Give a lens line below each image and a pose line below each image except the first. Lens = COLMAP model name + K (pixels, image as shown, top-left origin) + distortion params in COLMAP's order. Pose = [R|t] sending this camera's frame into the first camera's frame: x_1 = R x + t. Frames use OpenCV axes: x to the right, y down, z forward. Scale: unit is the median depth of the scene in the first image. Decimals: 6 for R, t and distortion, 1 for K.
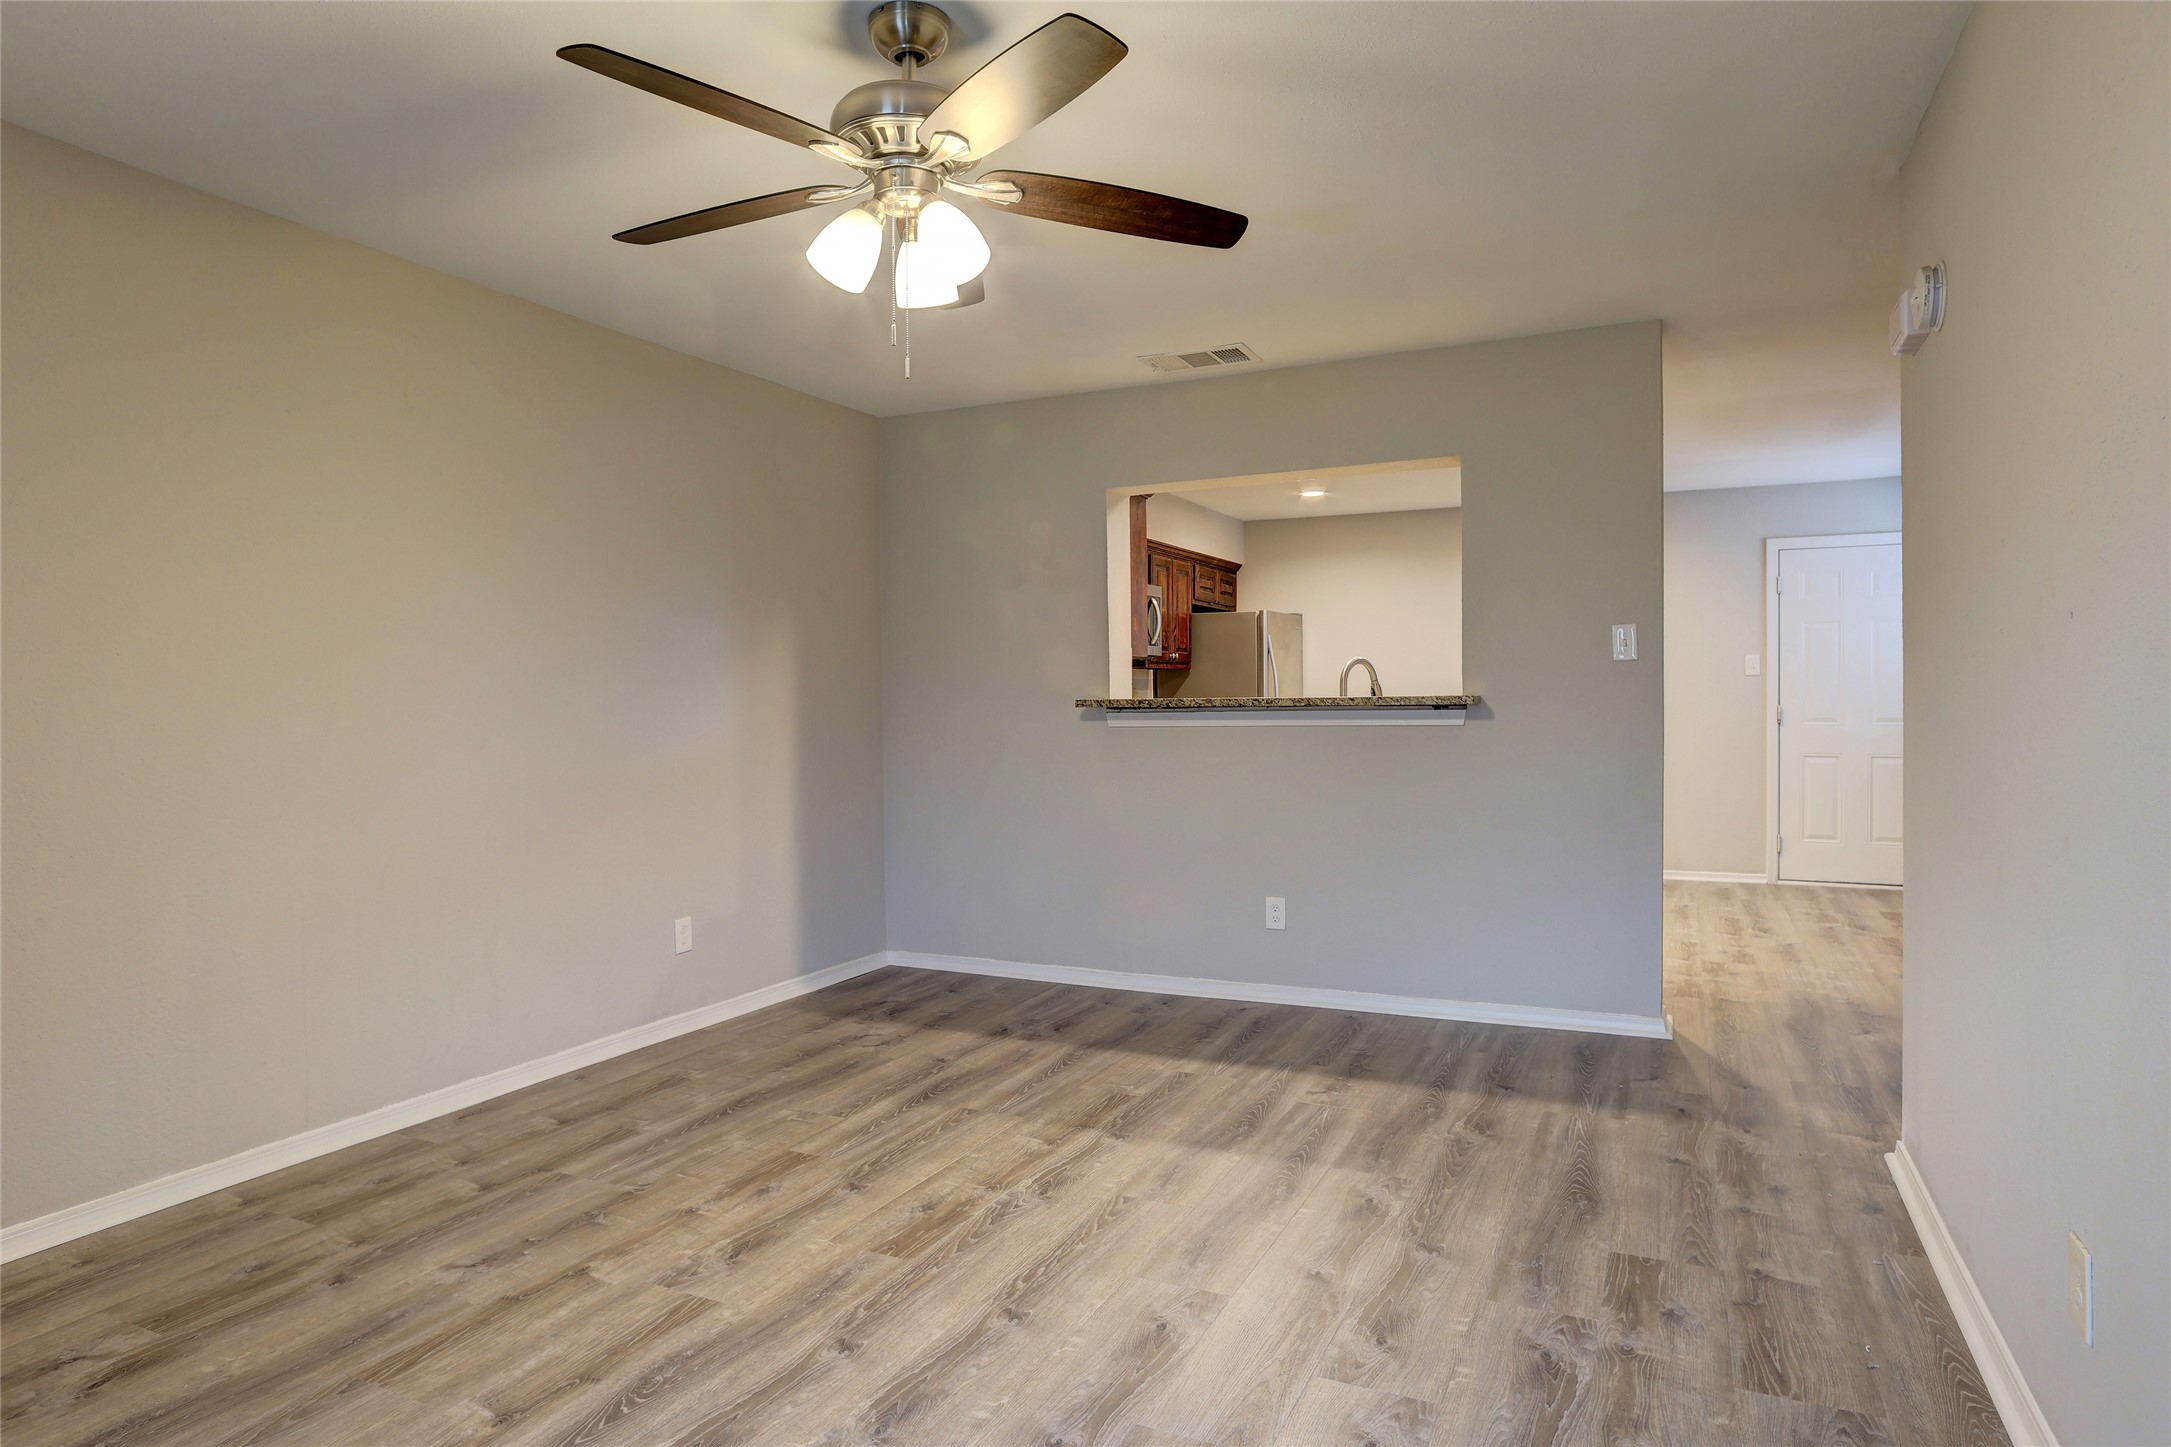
lens RADIAL K [[1238.1, 0, 1083.5], [0, 1238.1, 720.3], [0, 0, 1]] dist [-0.063803, 0.043171]
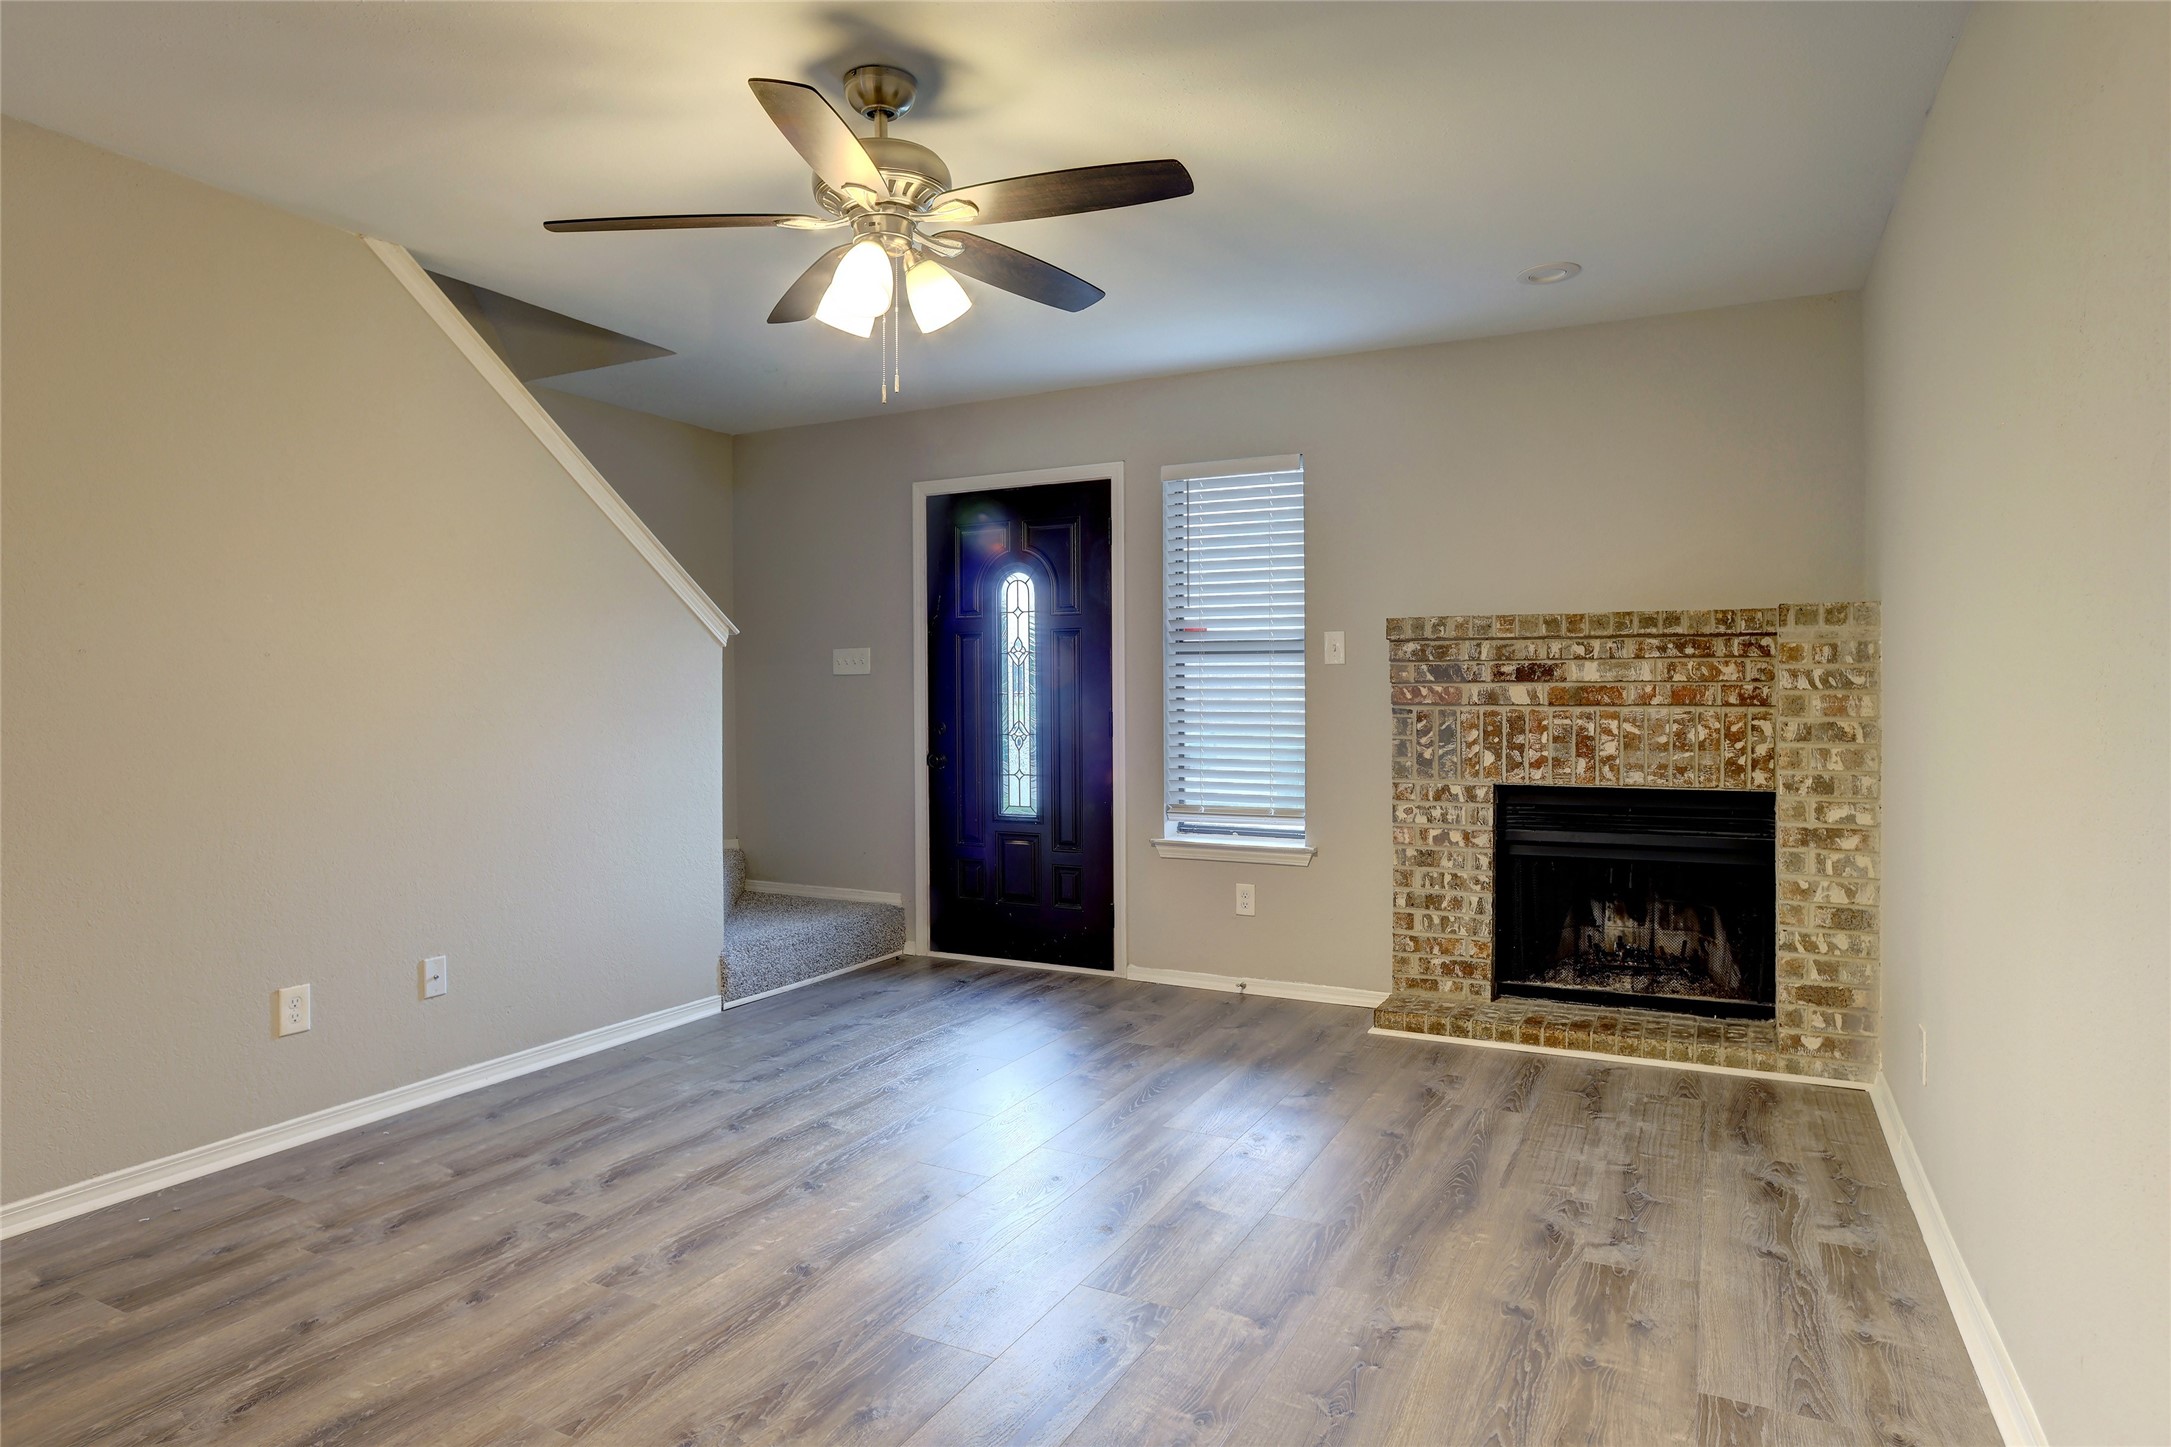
lens RADIAL K [[1238.1, 0, 1087.4], [0, 1238.1, 717.6], [0, 0, 1]] dist [-0.063803, 0.043171]
pose [[-0.999671, 0.013118, 0.022029, -0.321406], [0.013892, 0.999278, 0.035359, -0.026990], [-0.021549, 0.035654, -0.999132, 1.961888]]
